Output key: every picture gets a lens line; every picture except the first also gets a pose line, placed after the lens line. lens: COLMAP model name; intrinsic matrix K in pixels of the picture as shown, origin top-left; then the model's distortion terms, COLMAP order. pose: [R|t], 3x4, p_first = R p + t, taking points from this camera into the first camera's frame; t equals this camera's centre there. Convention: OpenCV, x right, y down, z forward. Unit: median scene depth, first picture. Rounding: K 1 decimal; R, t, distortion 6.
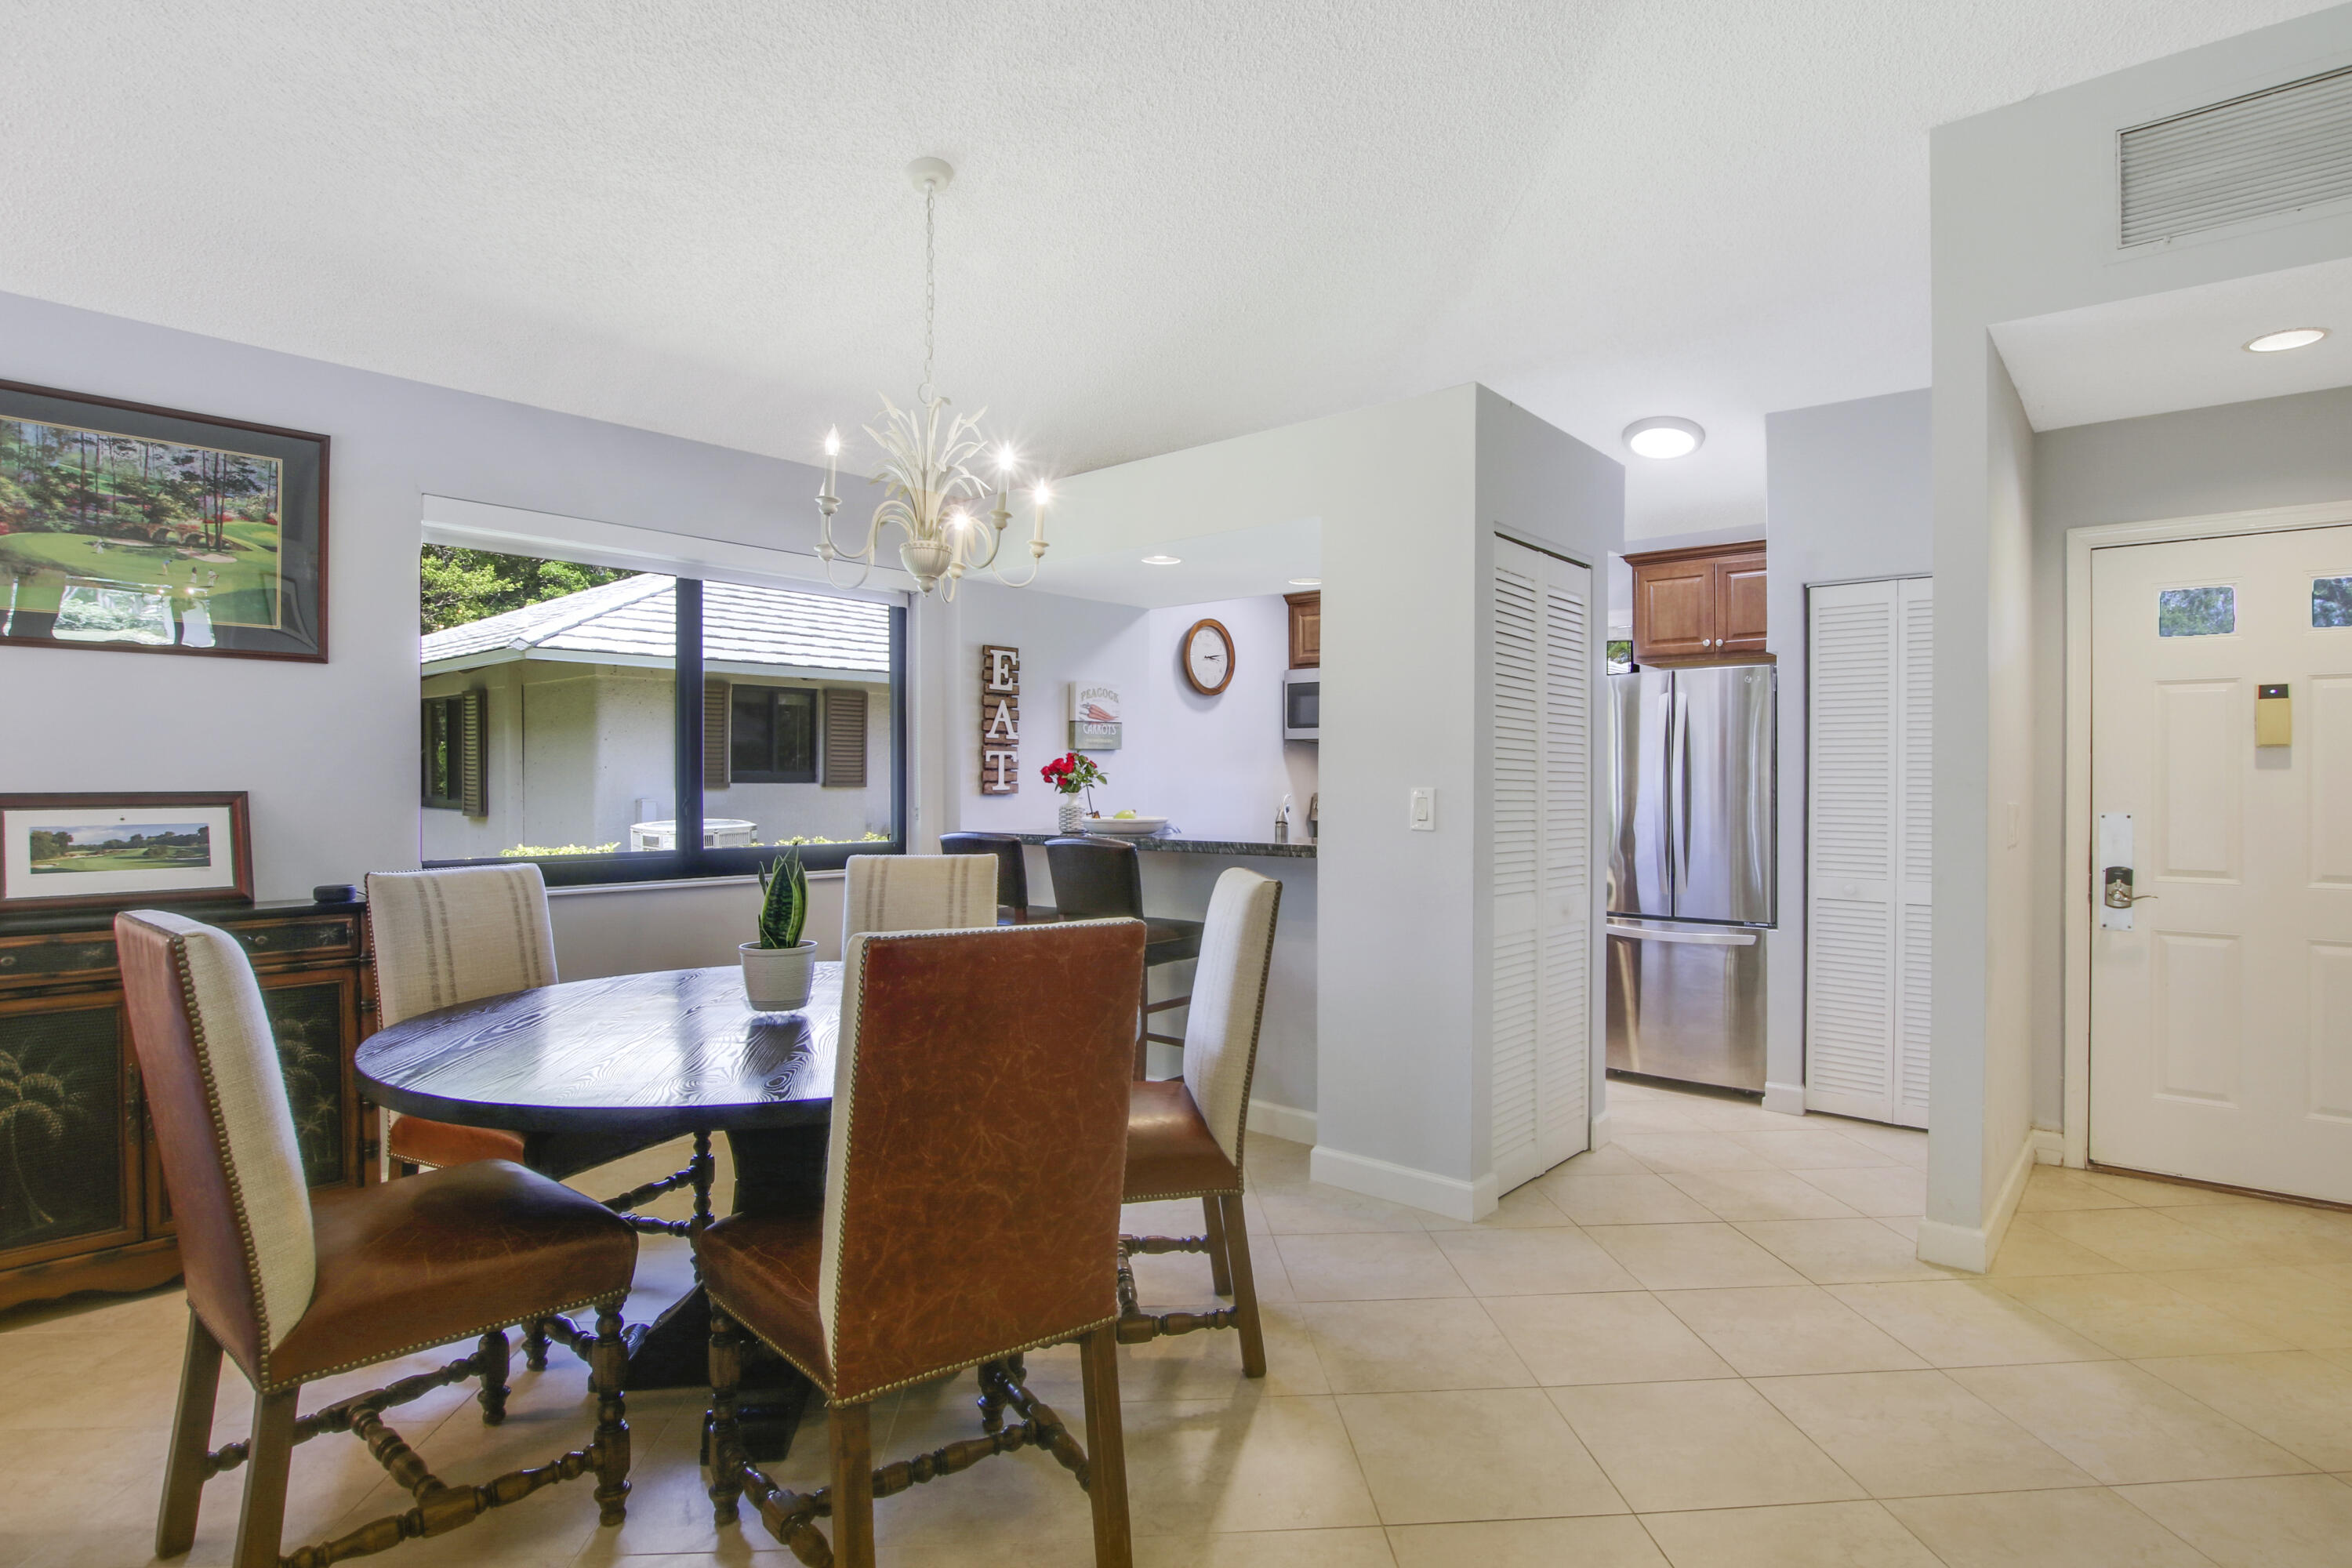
lens RADIAL K [[1191.1, 0, 1176.0], [0, 1191.1, 784.0], [0, 0, 1]] dist [-0.019353, -0.000462]
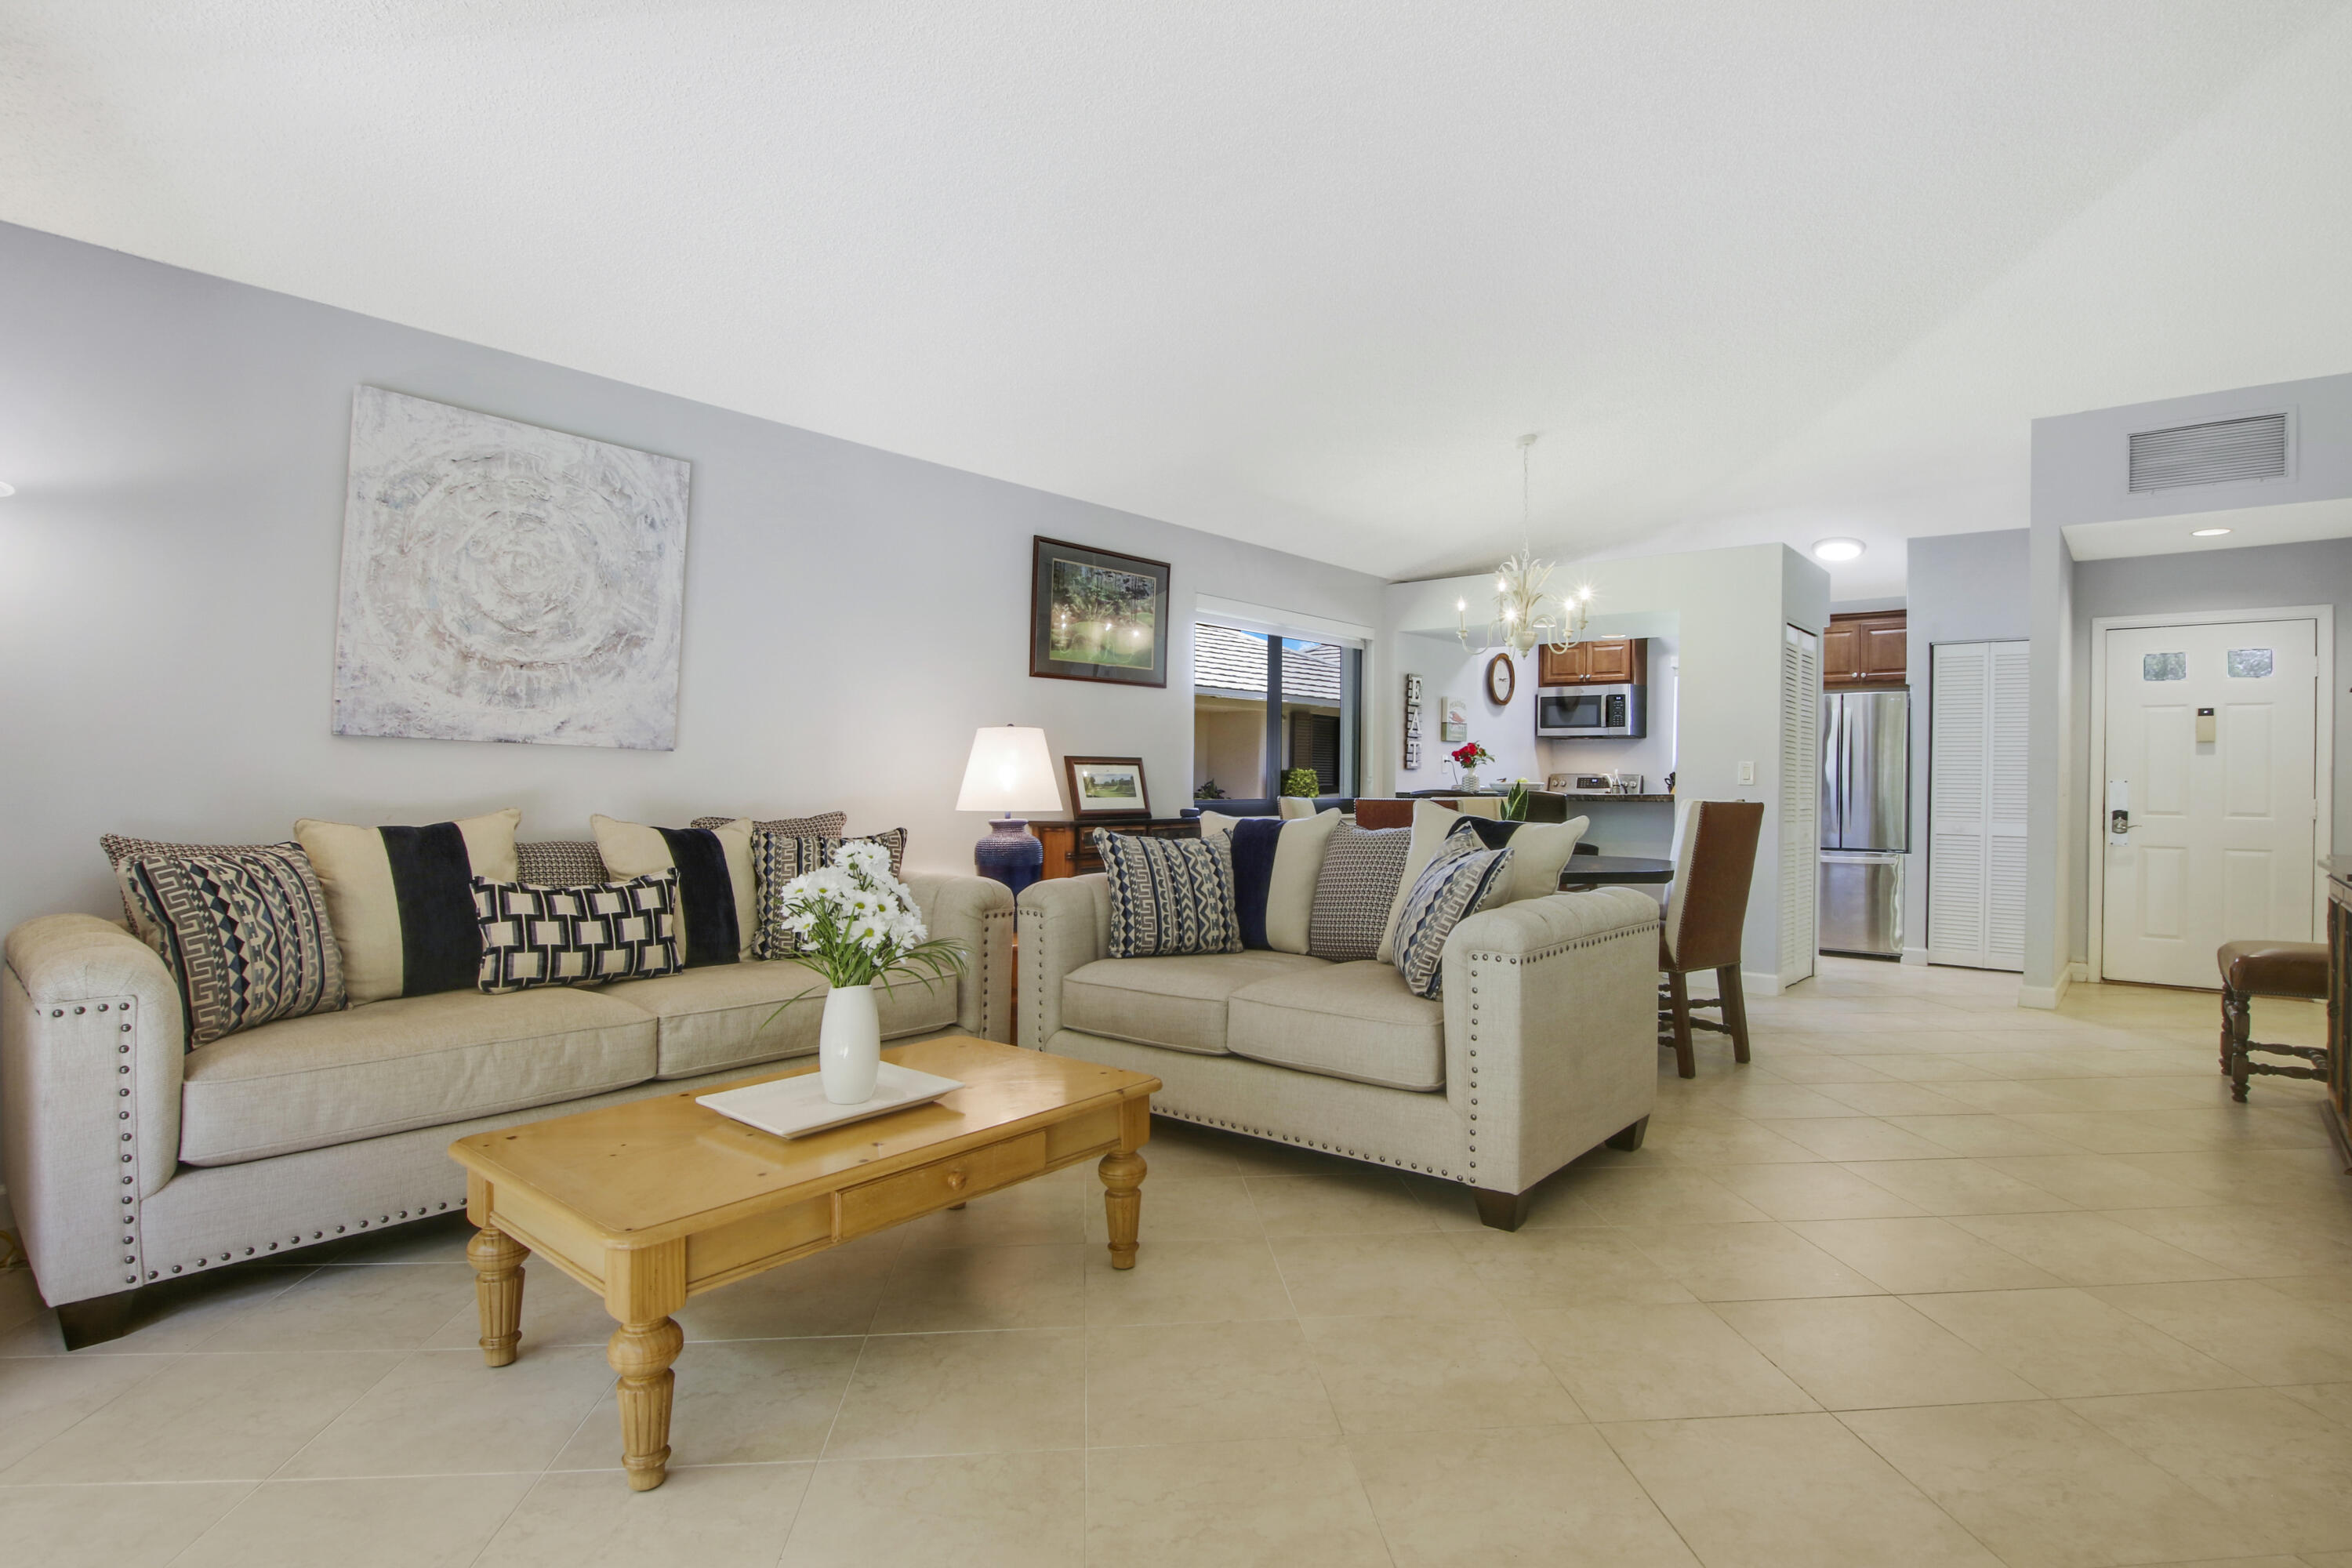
lens RADIAL K [[1215.0, 0, 1191.6], [0, 1215.0, 791.8], [0, 0, 1]] dist [-0.002607, -0.000979]
pose [[0.999444, 0.006004, 0.032798, -0.495001], [-0.006212, 0.999961, 0.006225, 0.030514], [-0.032760, -0.006425, 0.999443, -0.588149]]
